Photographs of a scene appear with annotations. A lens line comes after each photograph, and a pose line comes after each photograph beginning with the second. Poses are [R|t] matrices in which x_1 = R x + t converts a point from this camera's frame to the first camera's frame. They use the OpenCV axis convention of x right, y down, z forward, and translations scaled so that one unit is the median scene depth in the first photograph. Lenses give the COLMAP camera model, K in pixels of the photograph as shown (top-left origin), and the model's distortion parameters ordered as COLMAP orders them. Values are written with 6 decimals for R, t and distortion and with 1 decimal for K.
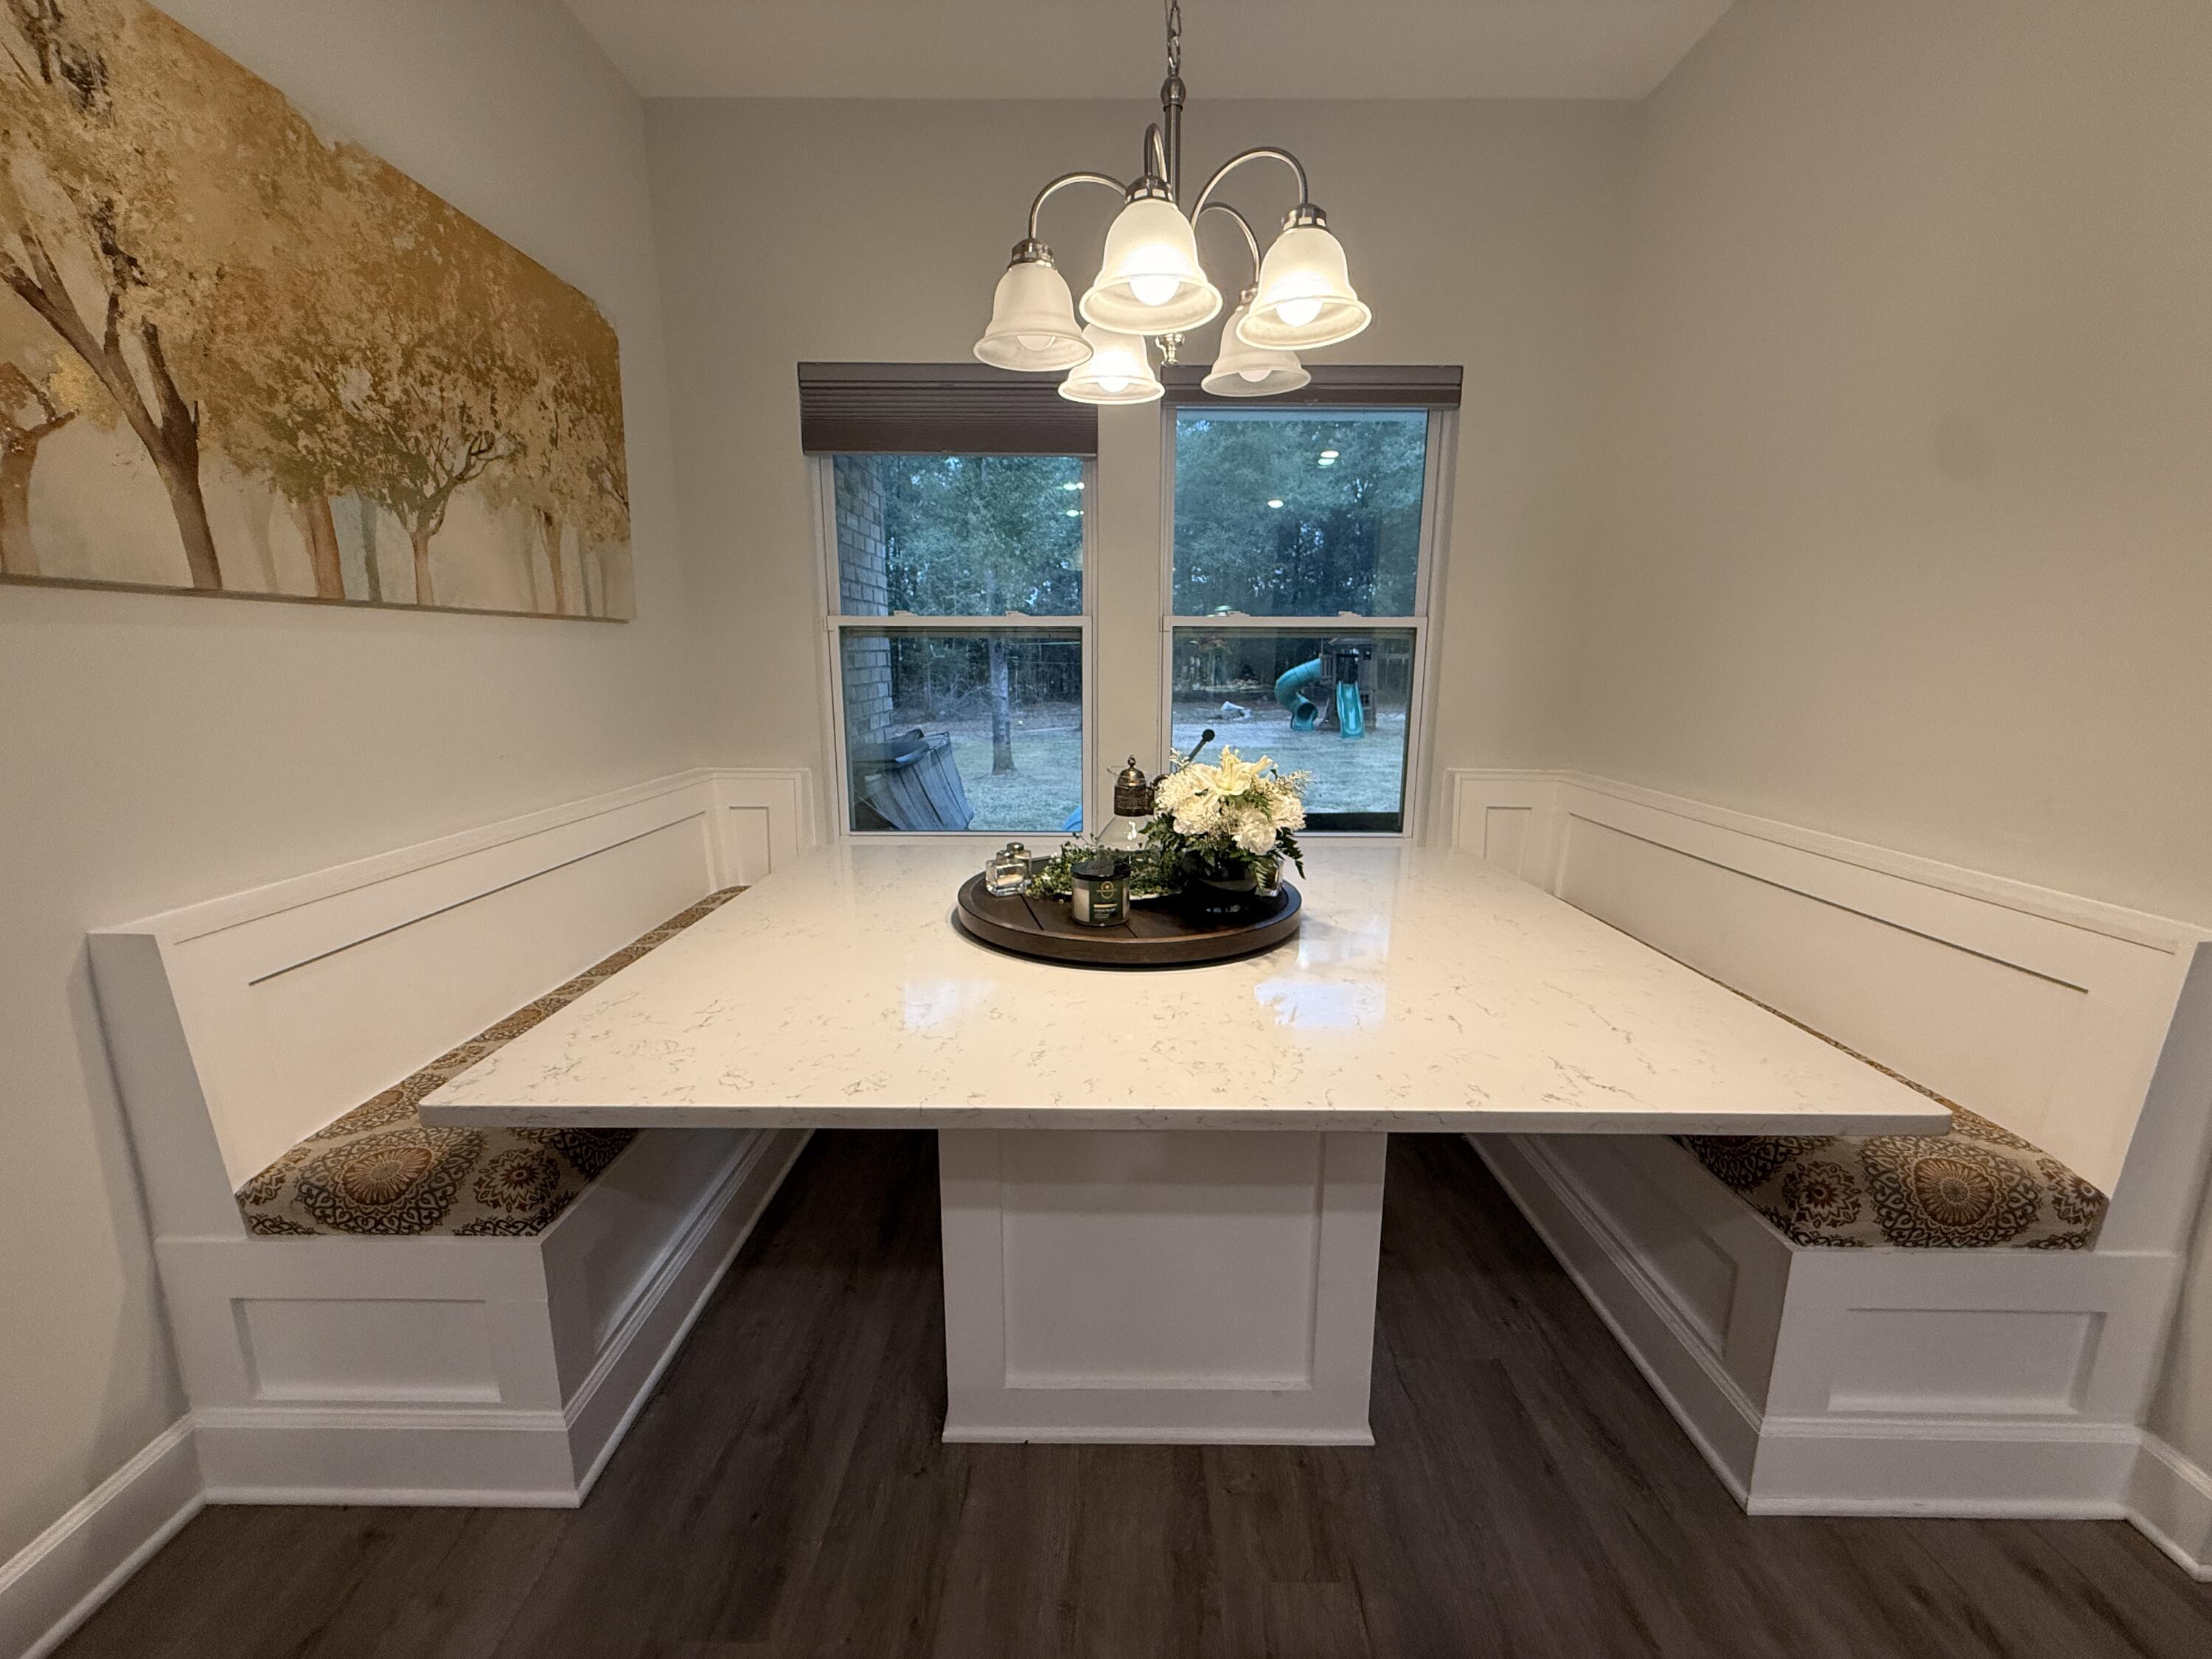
lens RADIAL K [[879.7, 0, 1105.1], [0, 879.7, 824.8], [0, 0, 1]] dist [-0.003688, 0.000198]
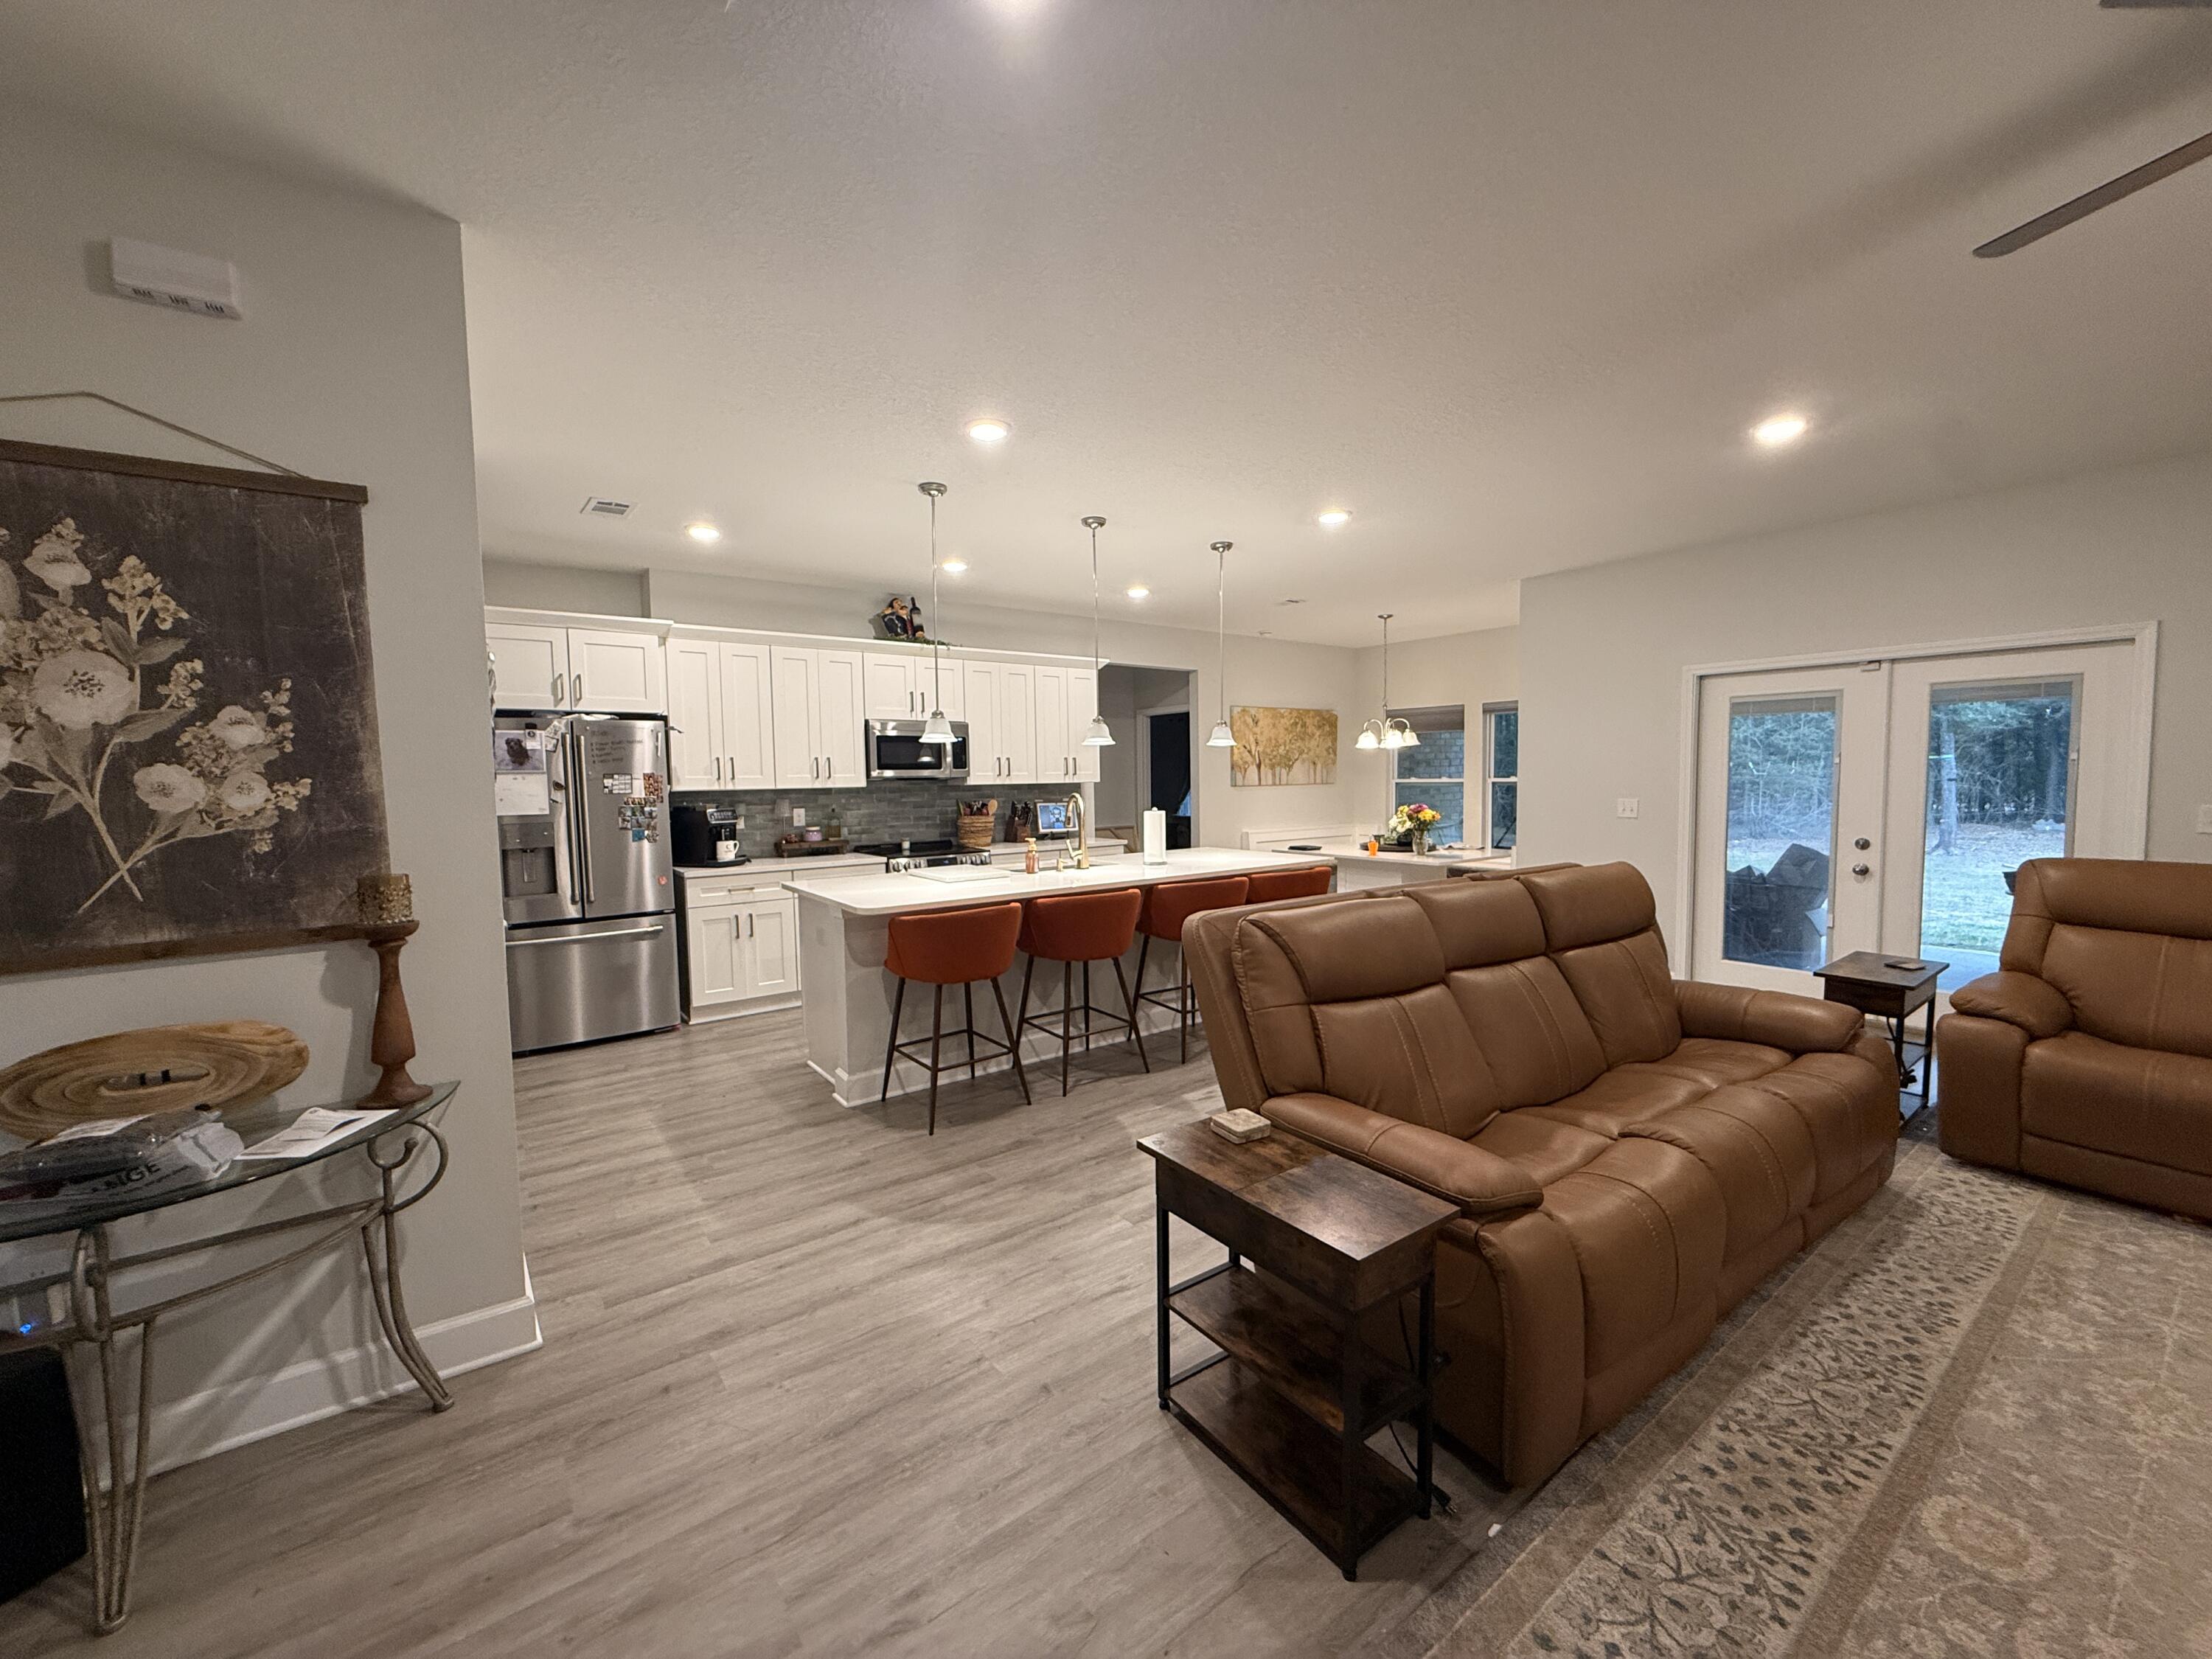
lens RADIAL K [[879.7, 0, 1111.2], [0, 879.7, 830.9], [0, 0, 1]] dist [-0.003688, 0.000198]
pose [[0.596230, 0.040588, -0.801787, 3.407350], [-0.136842, 0.989244, -0.051682, 0.536055], [0.791065, 0.140533, 0.595371, -3.539897]]
